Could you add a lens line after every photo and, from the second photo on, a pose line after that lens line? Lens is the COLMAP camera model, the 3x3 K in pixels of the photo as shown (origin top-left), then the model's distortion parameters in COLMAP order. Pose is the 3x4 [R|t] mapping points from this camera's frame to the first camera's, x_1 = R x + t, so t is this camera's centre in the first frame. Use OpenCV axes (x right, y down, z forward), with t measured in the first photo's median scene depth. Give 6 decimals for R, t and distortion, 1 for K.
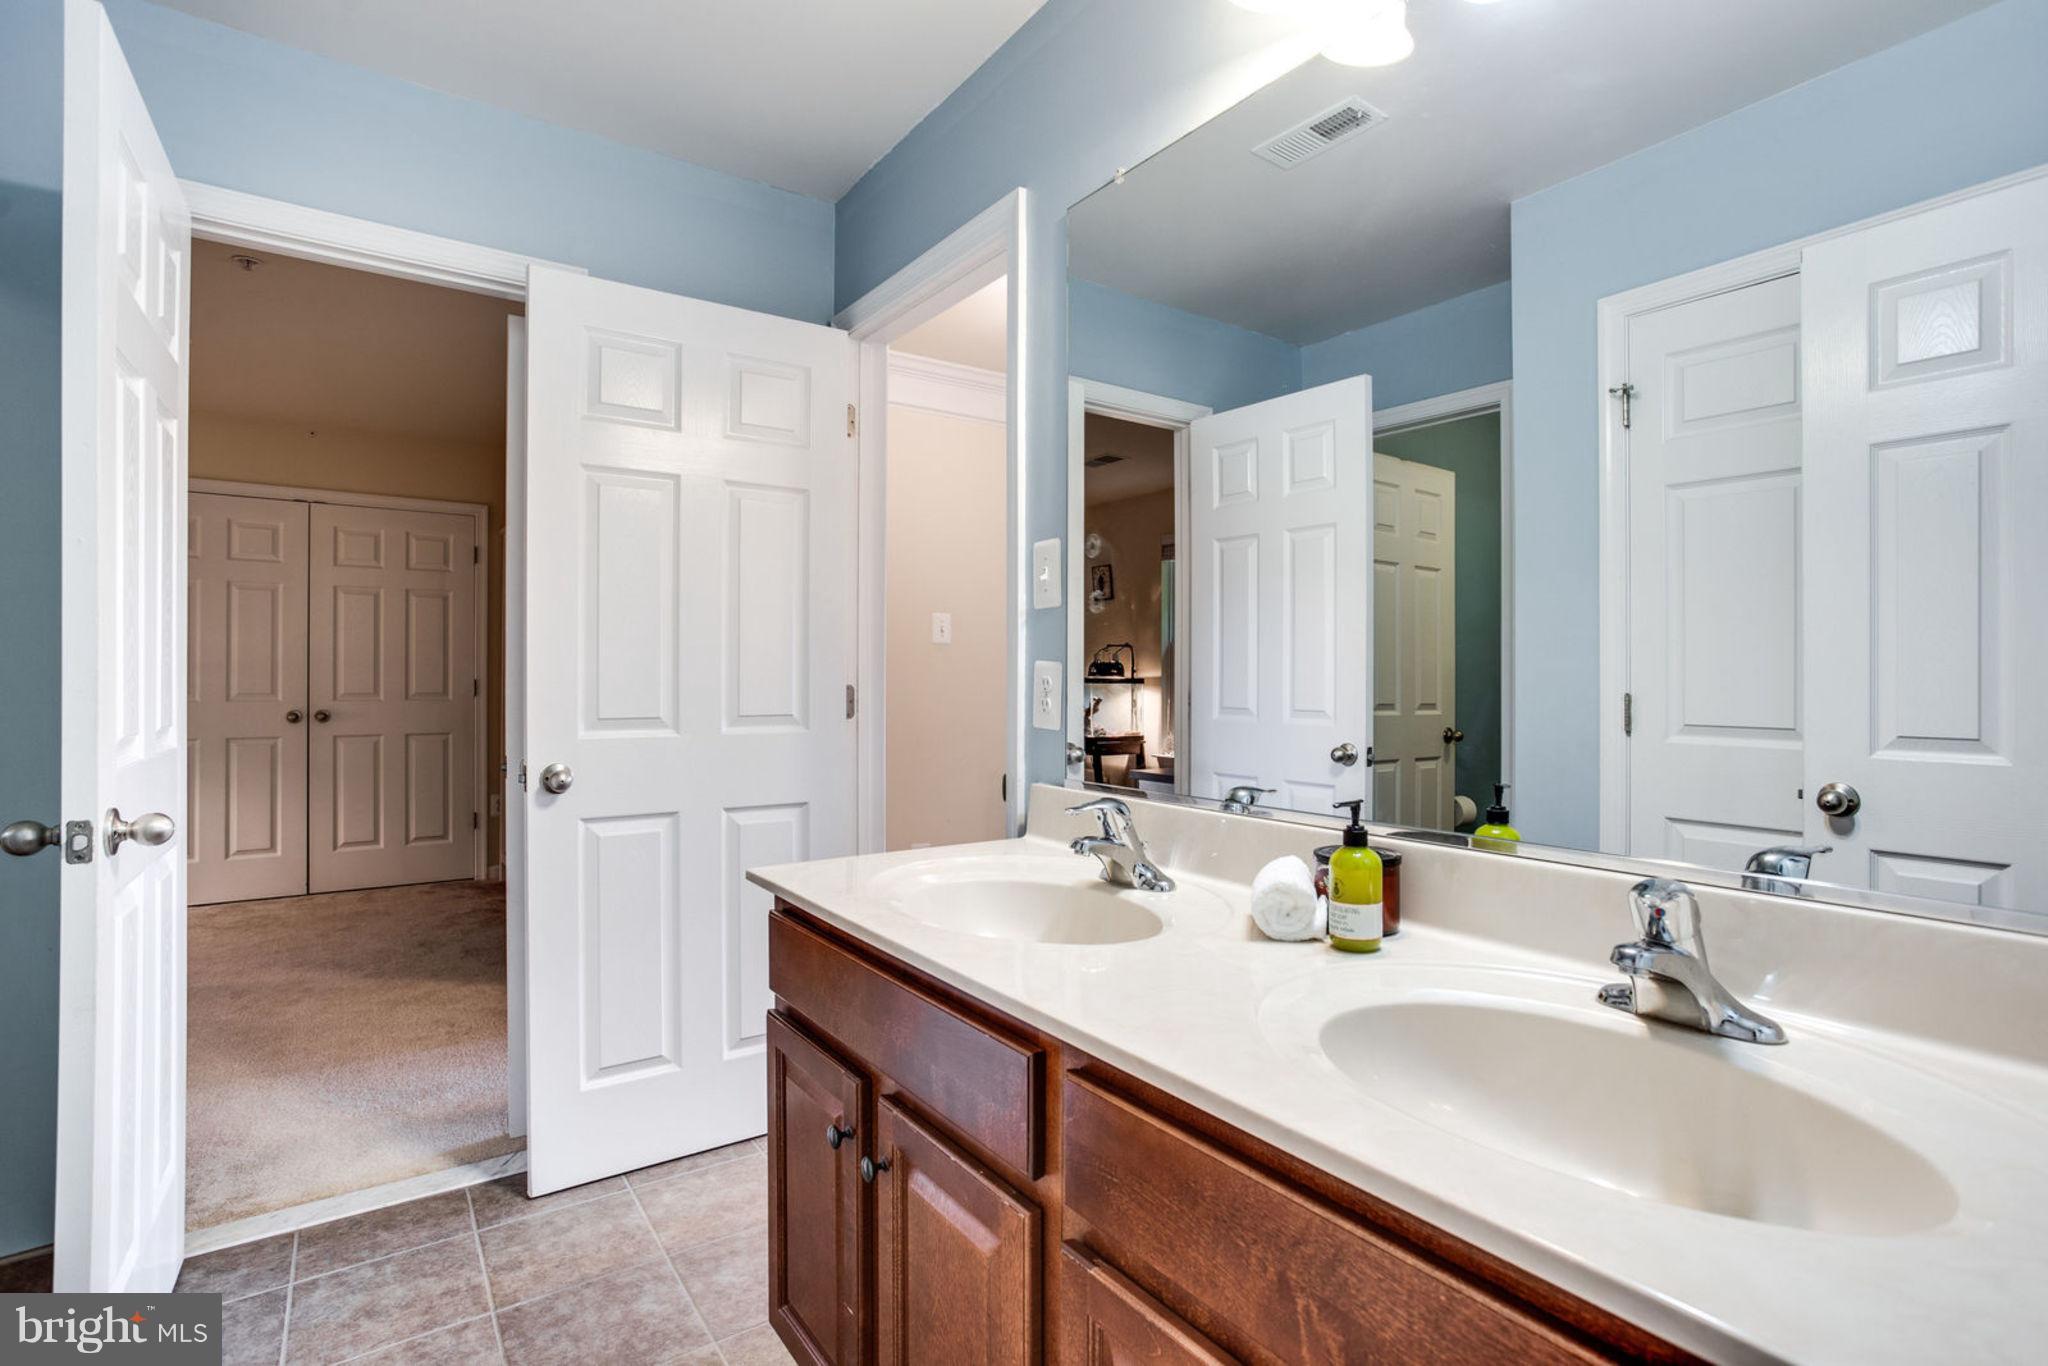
lens RADIAL K [[987.7, 0, 1029.5], [0, 987.7, 677.1], [0, 0, 1]] dist [-0.030937, 0.003151]
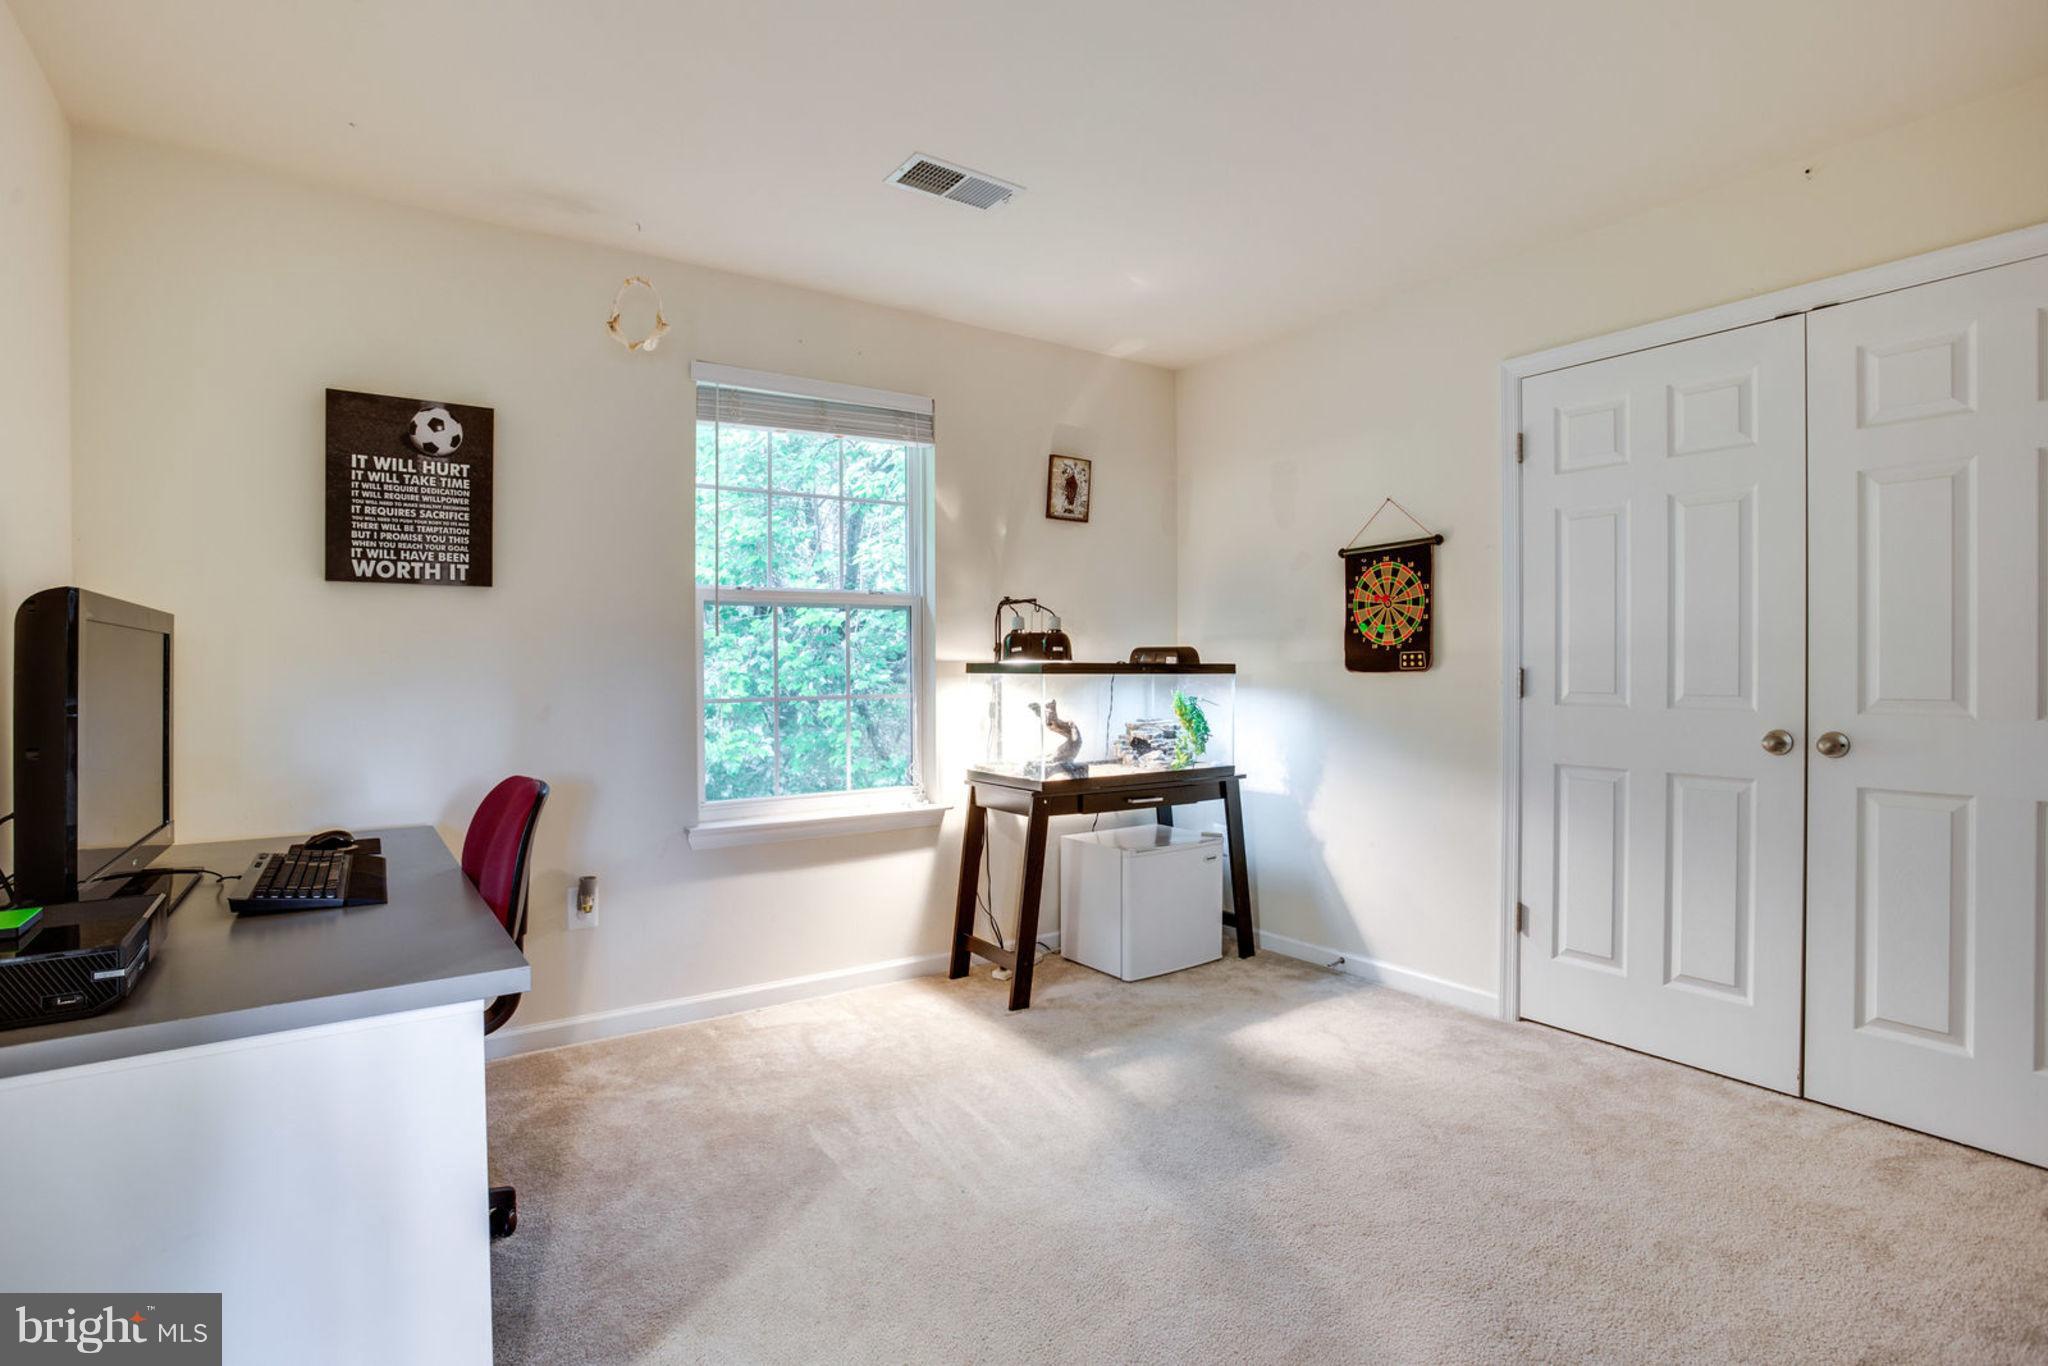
lens RADIAL K [[987.7, 0, 1029.2], [0, 987.7, 675.7], [0, 0, 1]] dist [-0.030937, 0.003151]
pose [[-0.000891, 0.004933, -0.999987, -0.245840], [-0.002266, 0.999985, 0.004936, 0.004428], [0.999997, 0.002270, -0.000880, 0.601354]]
